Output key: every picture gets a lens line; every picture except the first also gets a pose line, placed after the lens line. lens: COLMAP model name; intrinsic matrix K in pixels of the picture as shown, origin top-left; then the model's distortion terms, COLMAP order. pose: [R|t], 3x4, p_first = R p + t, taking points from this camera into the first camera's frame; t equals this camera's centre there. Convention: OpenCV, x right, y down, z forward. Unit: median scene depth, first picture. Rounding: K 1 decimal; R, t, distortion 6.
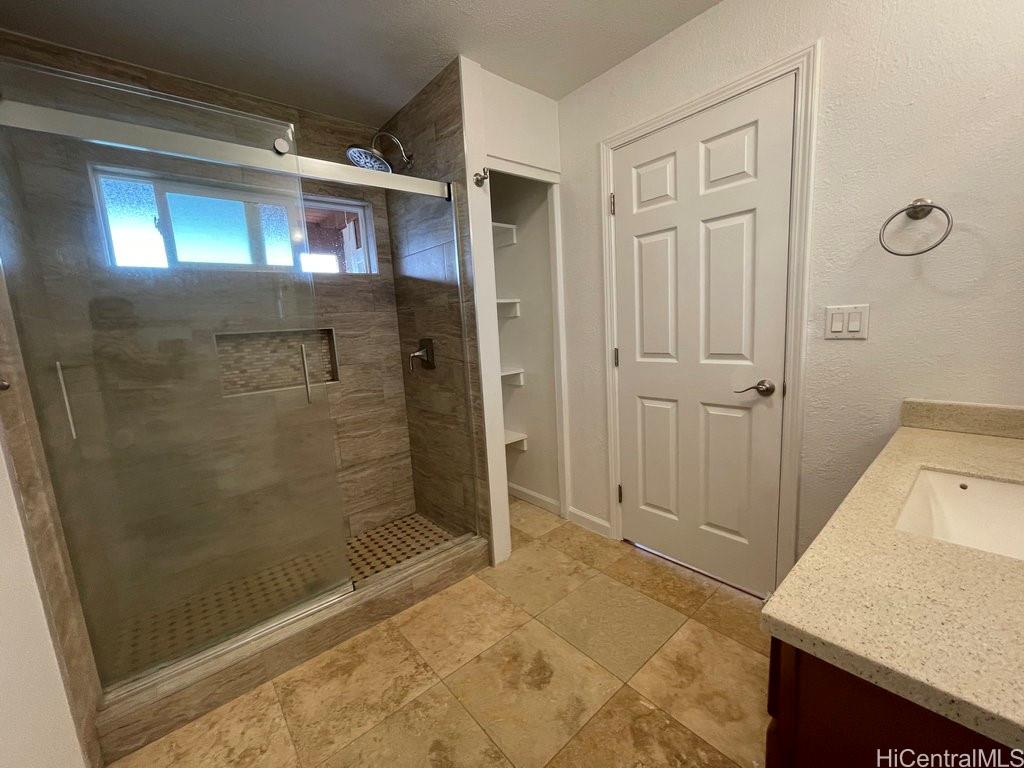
lens RADIAL K [[417.3, 0, 512.8], [0, 417.3, 386.3], [0, 0, 1]] dist [-0.000735, 0.001181]
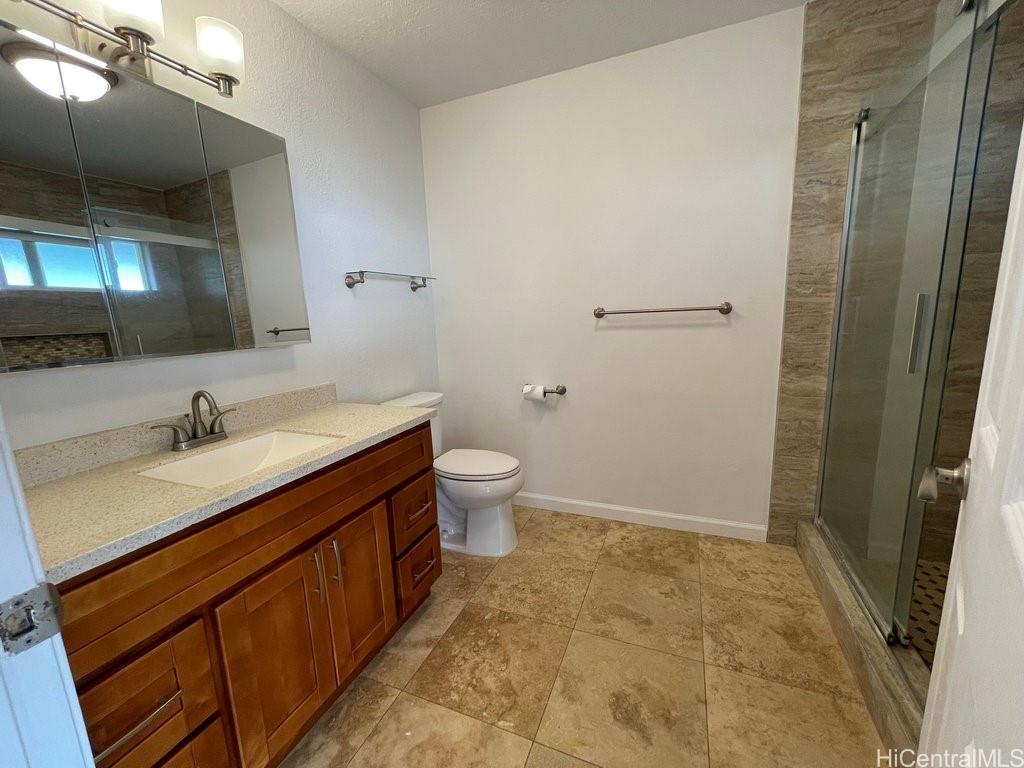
lens RADIAL K [[417.3, 0, 510.7], [0, 417.3, 386.7], [0, 0, 1]] dist [-0.000735, 0.001181]
pose [[-0.889893, 0.172384, -0.422343, 0.551876], [0.026554, 0.943854, 0.329293, -0.236223], [0.455395, 0.281821, -0.844507, 1.512790]]
